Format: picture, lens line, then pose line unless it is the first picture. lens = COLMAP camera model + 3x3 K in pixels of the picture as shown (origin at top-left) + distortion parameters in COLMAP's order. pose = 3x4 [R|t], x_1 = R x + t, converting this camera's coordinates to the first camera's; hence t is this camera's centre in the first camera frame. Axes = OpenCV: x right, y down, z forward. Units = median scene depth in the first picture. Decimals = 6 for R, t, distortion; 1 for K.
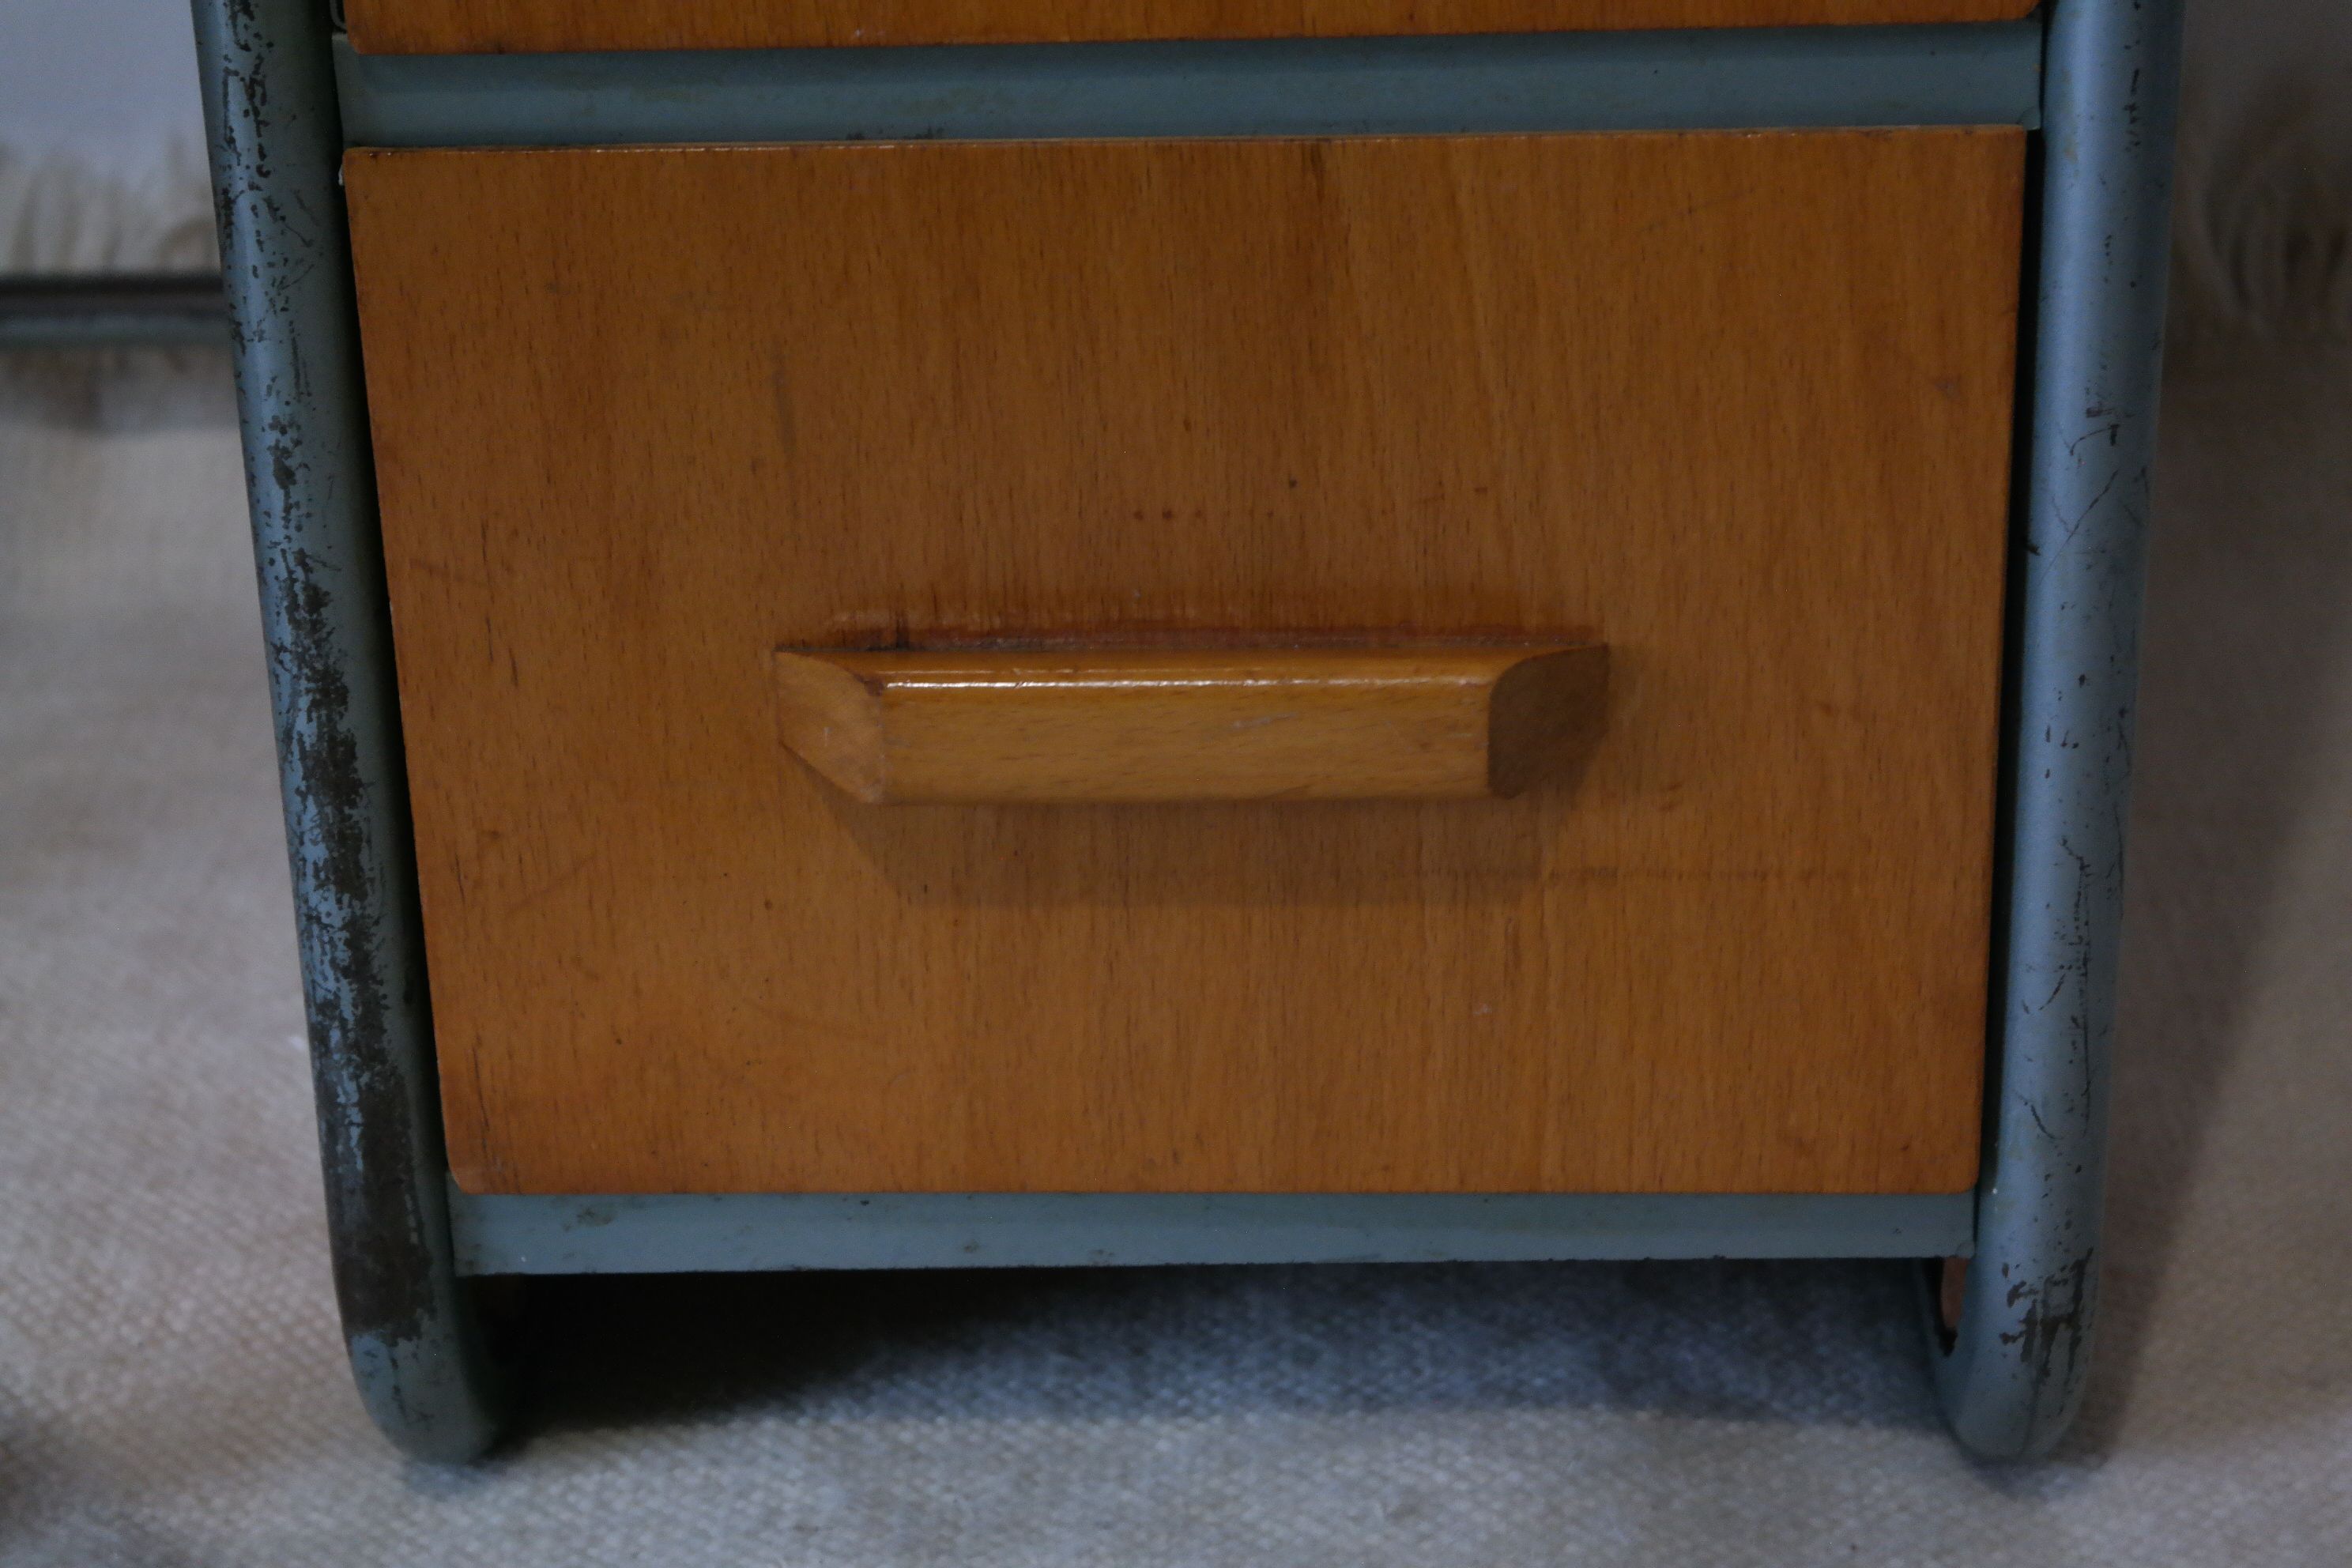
lens RADIAL K [[4266.6, 0, 1176.0], [0, 4266.6, 784.0], [0, 0, 1]] dist [0.018825, 0.025498]
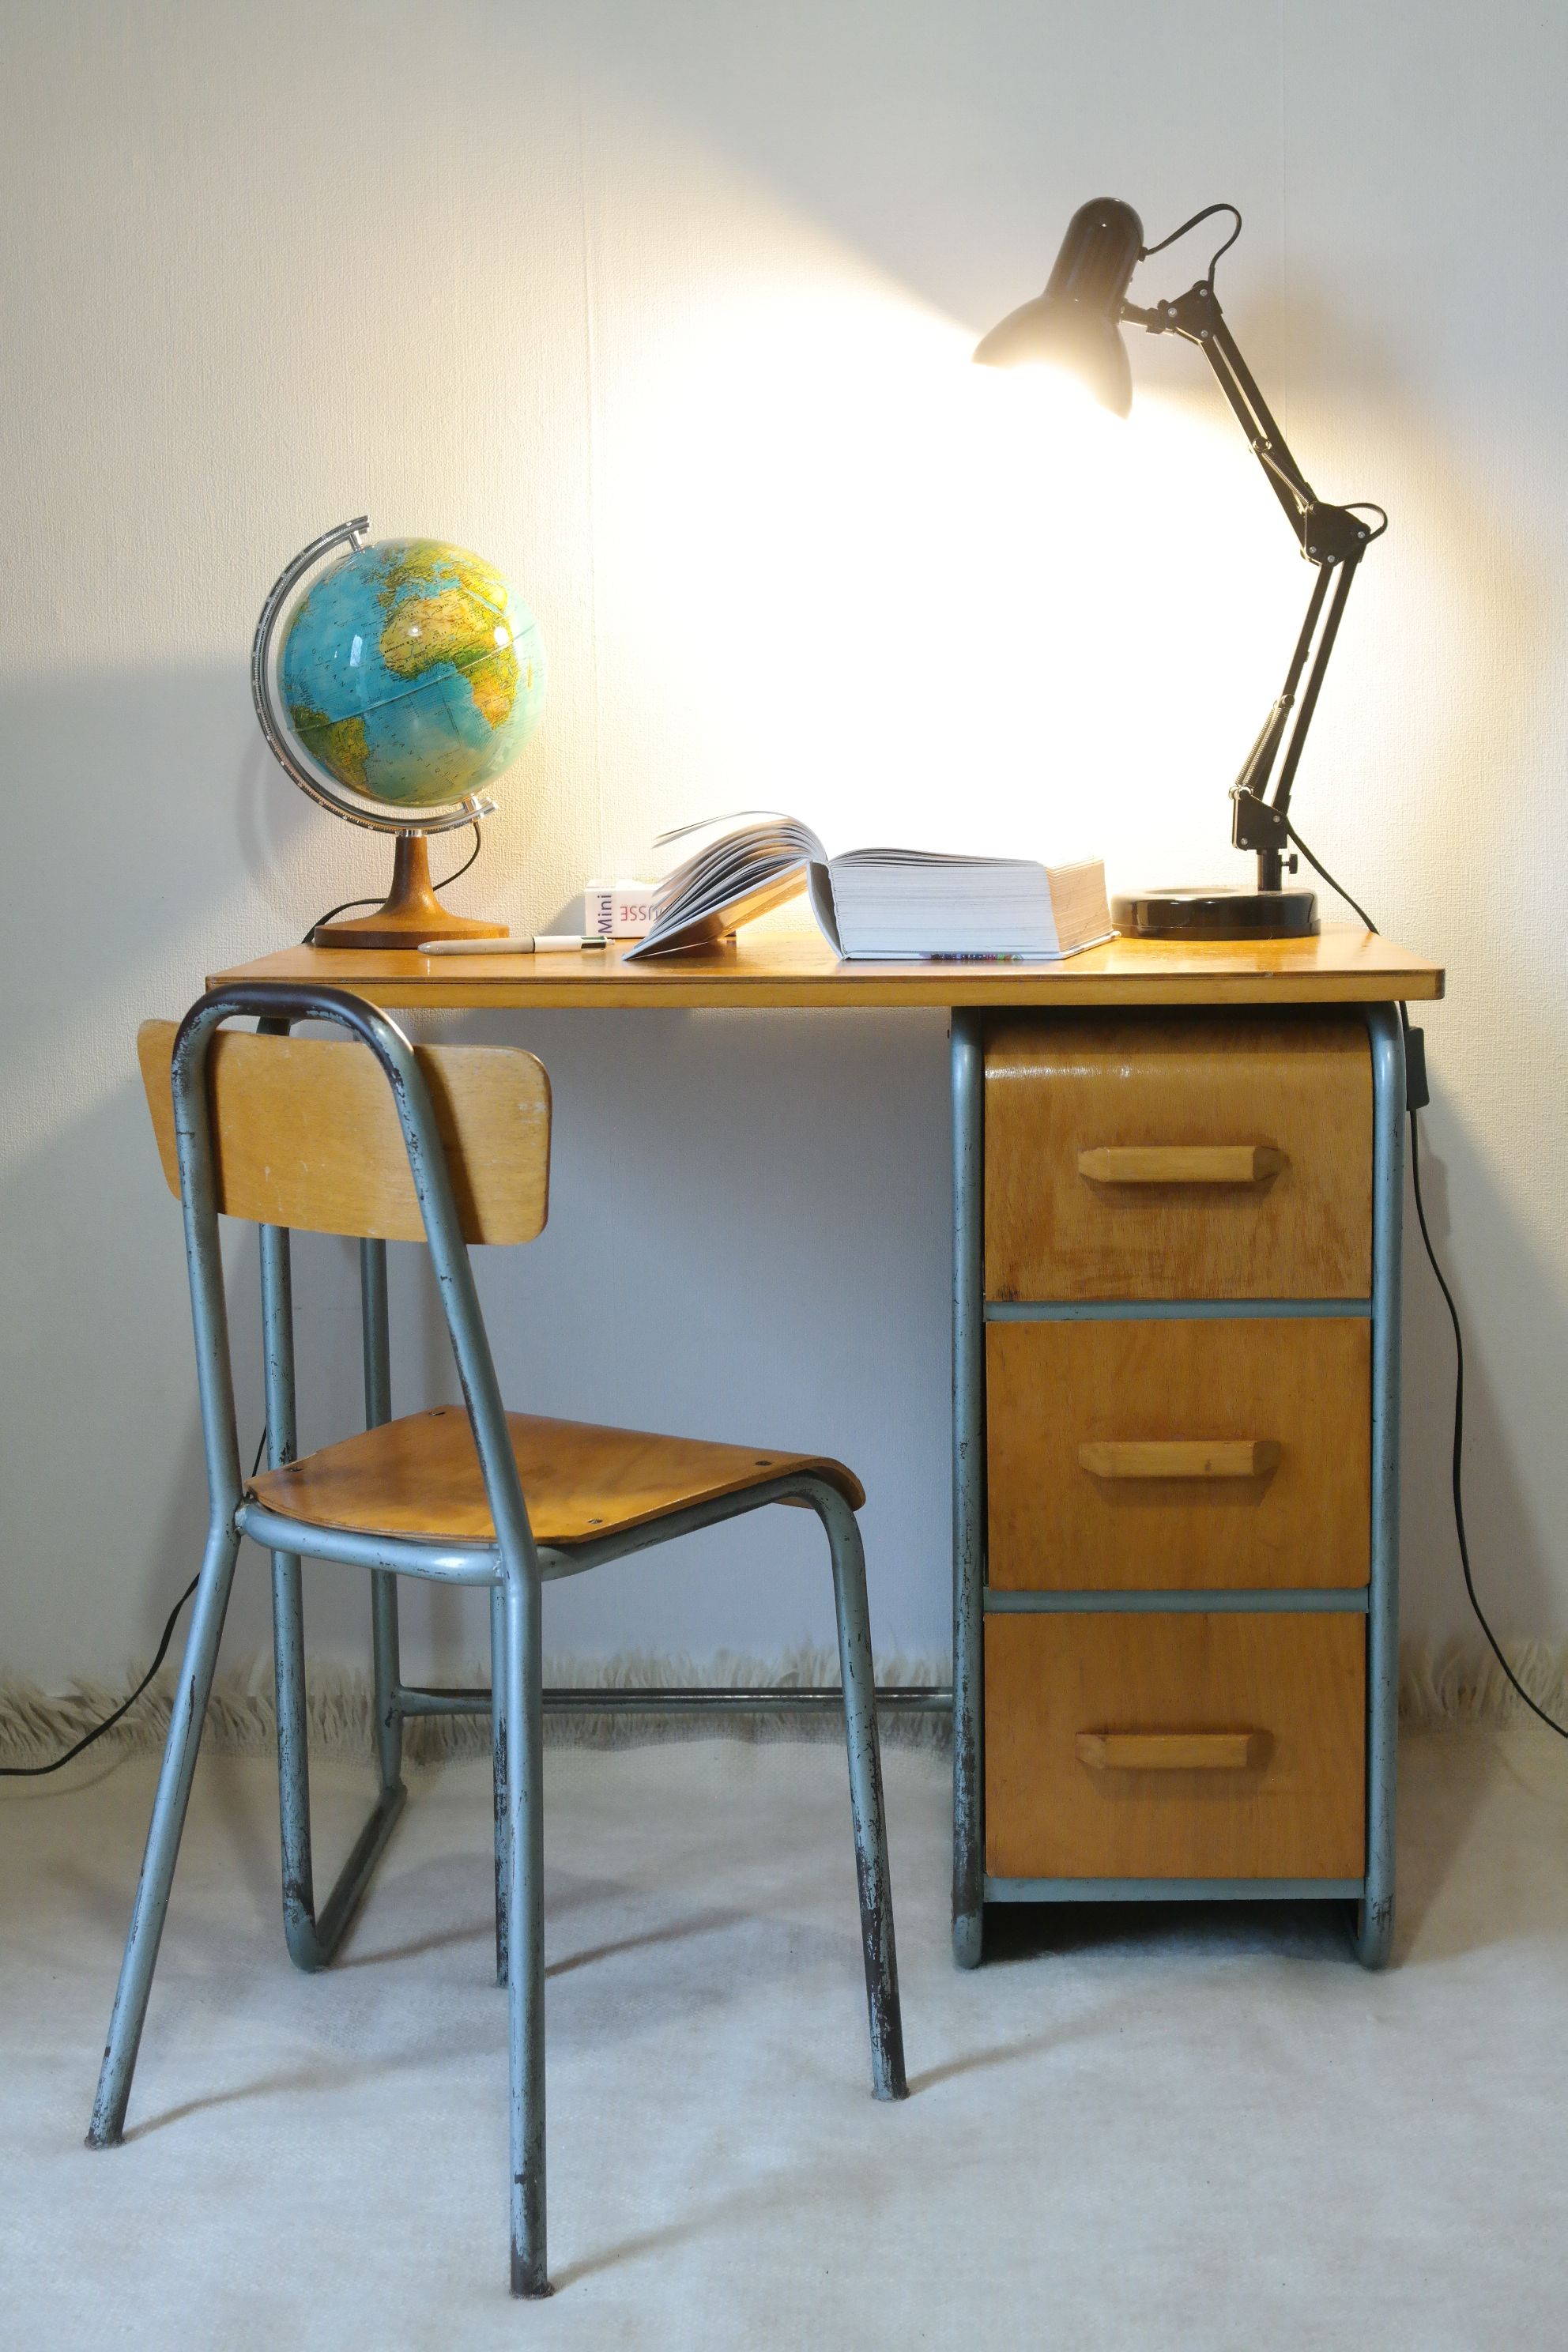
lens RADIAL K [[4266.6, 0, 784.0], [0, 4266.6, 1176.0], [0, 0, 1]] dist [0.018825, 0.025498]
pose [[0.999045, 0.019179, 0.039266, -0.550418], [-0.005466, 0.946334, -0.323144, 0.799873], [-0.043356, 0.322620, 0.945535, -3.109074]]
